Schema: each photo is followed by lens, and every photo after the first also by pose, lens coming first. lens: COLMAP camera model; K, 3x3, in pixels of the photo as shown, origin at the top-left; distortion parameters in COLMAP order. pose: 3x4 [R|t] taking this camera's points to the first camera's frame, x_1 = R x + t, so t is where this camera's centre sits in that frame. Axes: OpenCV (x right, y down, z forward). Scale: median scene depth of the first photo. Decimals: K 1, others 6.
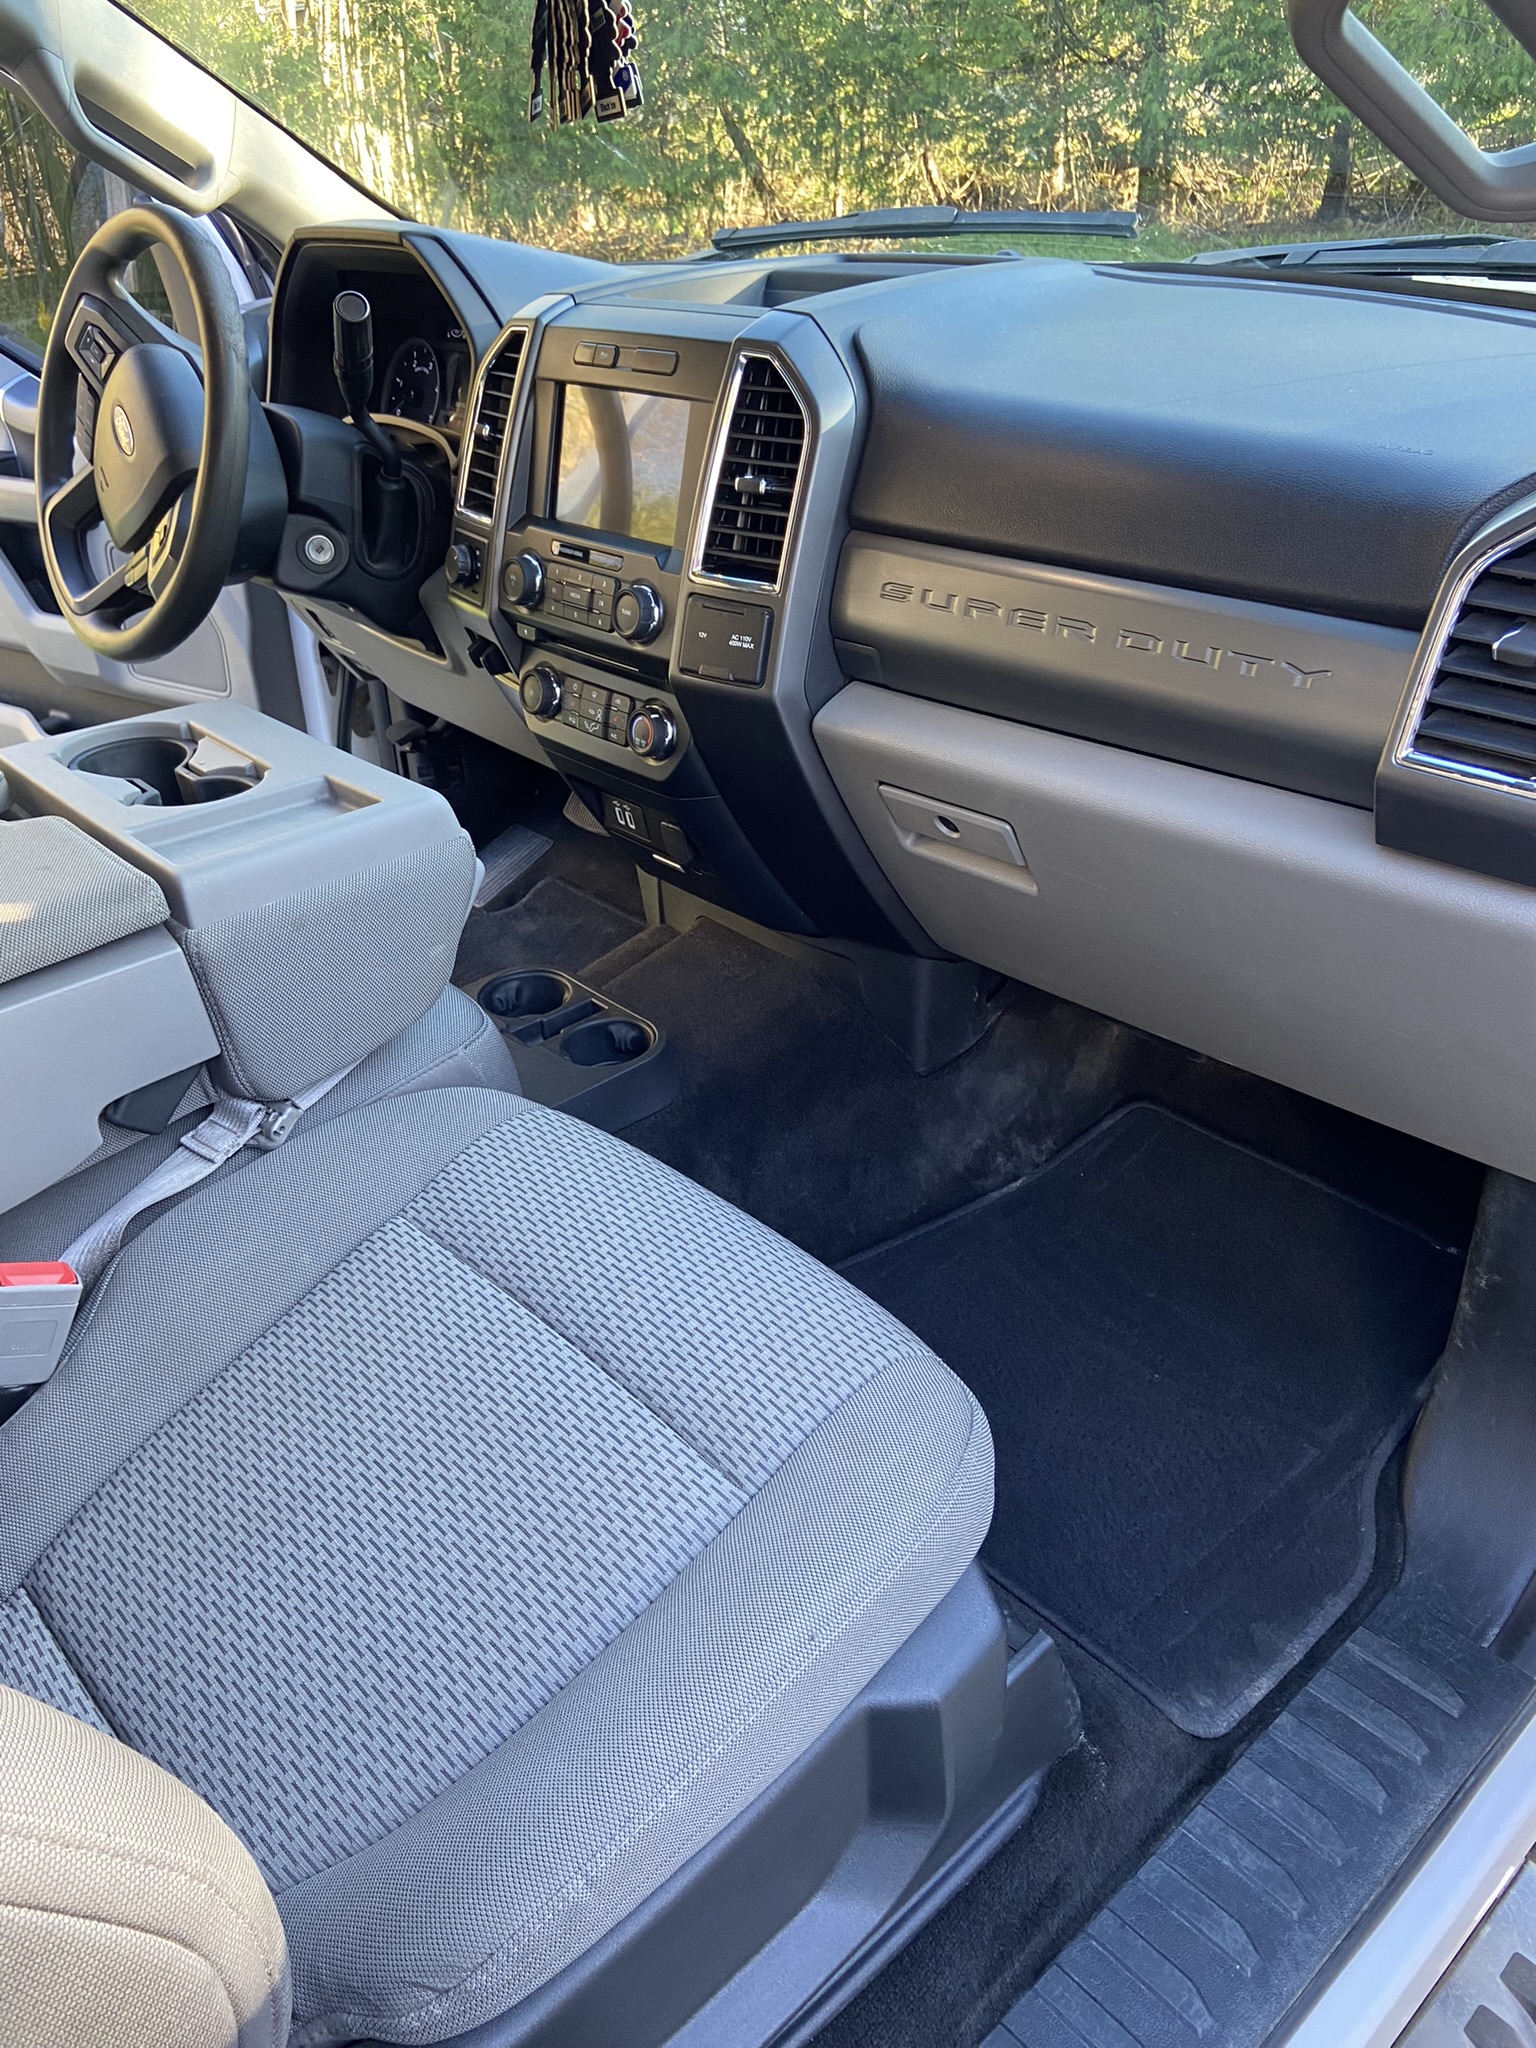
lens RADIAL K [[1547.8, 0, 770.4], [0, 1547.8, 1001.2], [0, 0, 1]] dist [0.095054, -0.119828]
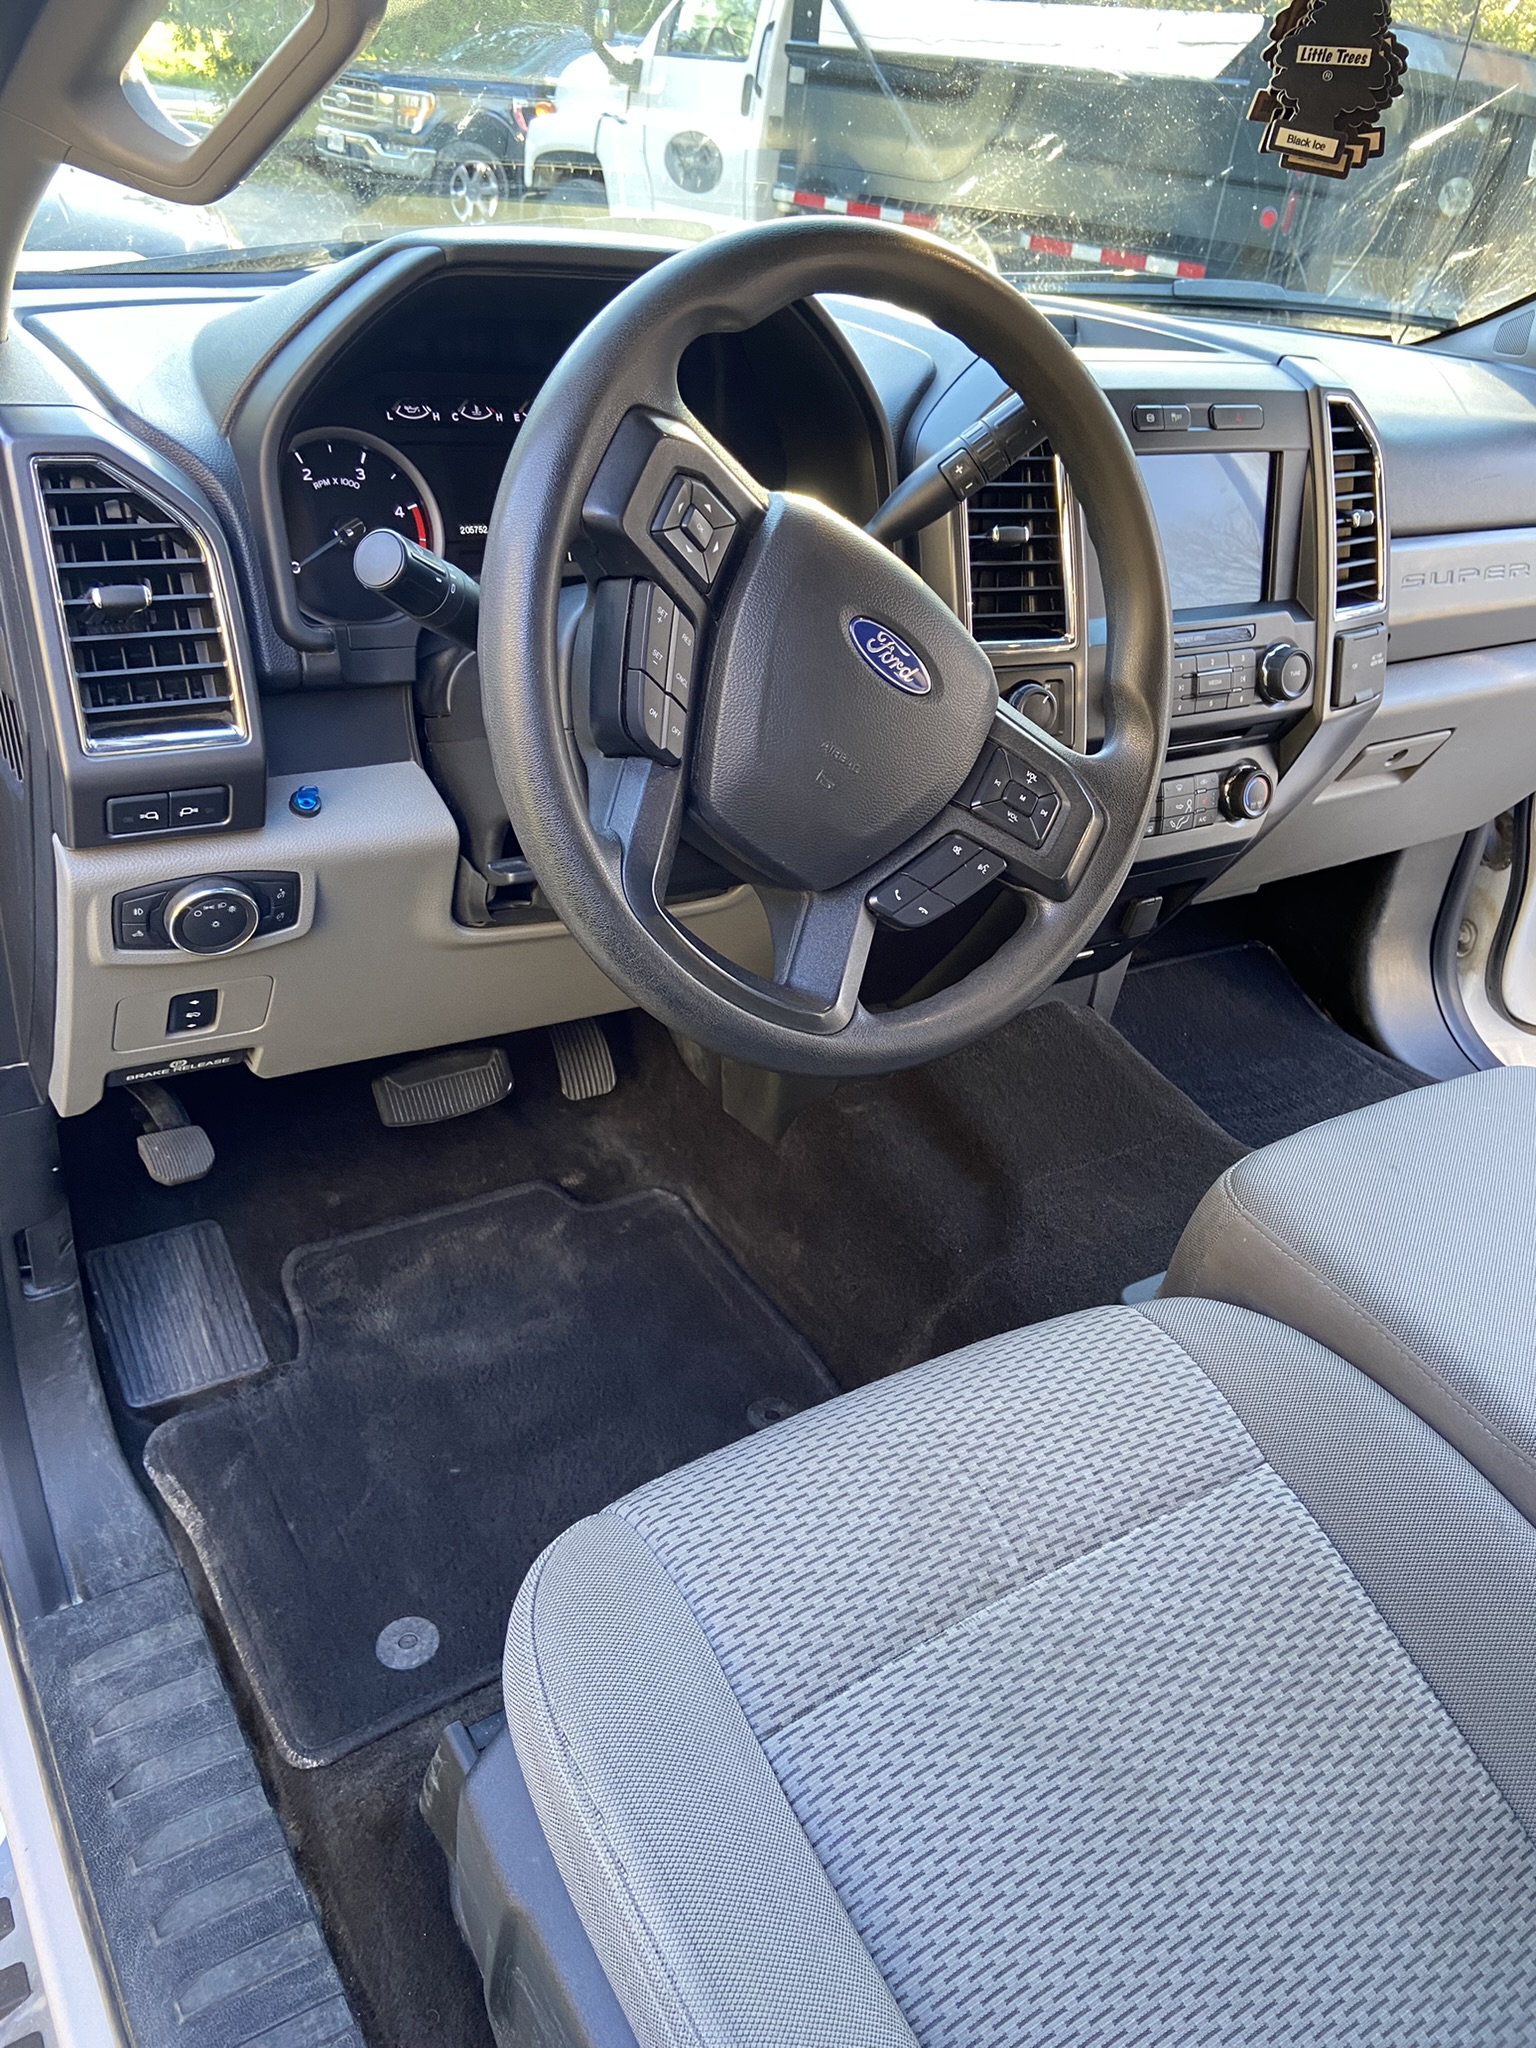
lens RADIAL K [[1547.8, 0, 772.7], [0, 1547.8, 1012.8], [0, 0, 1]] dist [0.095054, -0.119828]
pose [[0.151574, -0.434919, 0.887621, -1.136430], [0.390049, 0.851441, 0.350585, -0.558437], [-0.908233, 0.293076, 0.298697, 1.111246]]
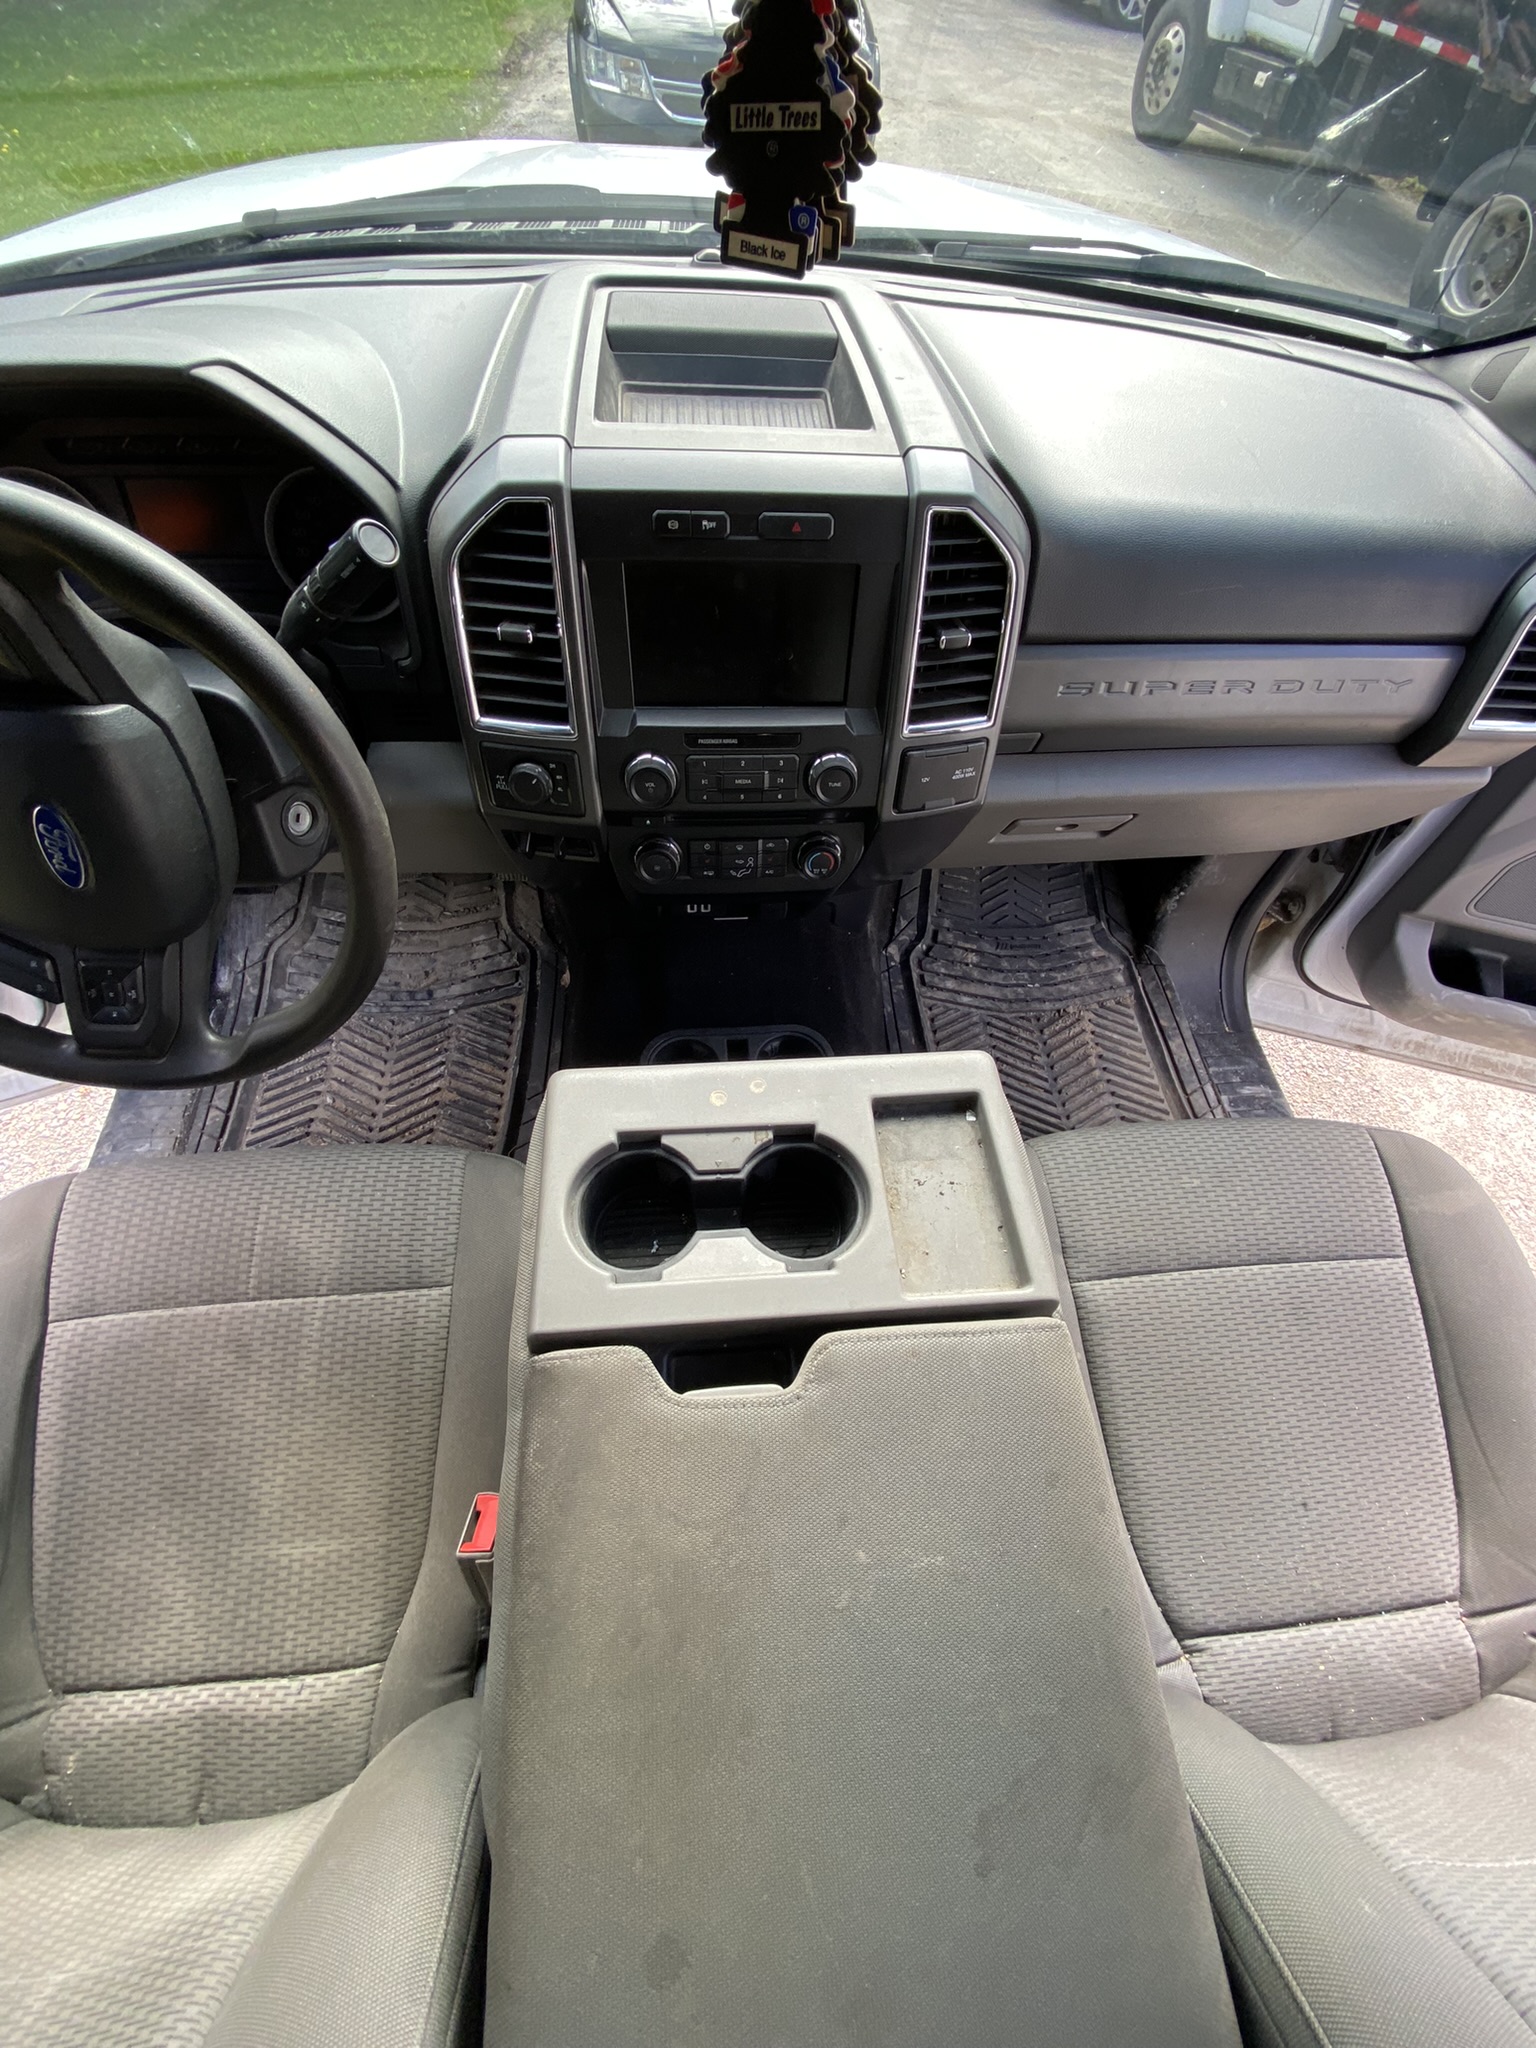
lens RADIAL K [[825.3, 0, 766.0], [0, 825.3, 1023.2], [0, 0, 1]] dist [0.009063, -0.010789]
pose [[0.597460, -0.622371, 0.505664, -0.540629], [0.316052, 0.762299, 0.564810, -0.483167], [-0.736989, -0.177636, 0.652145, 0.656091]]
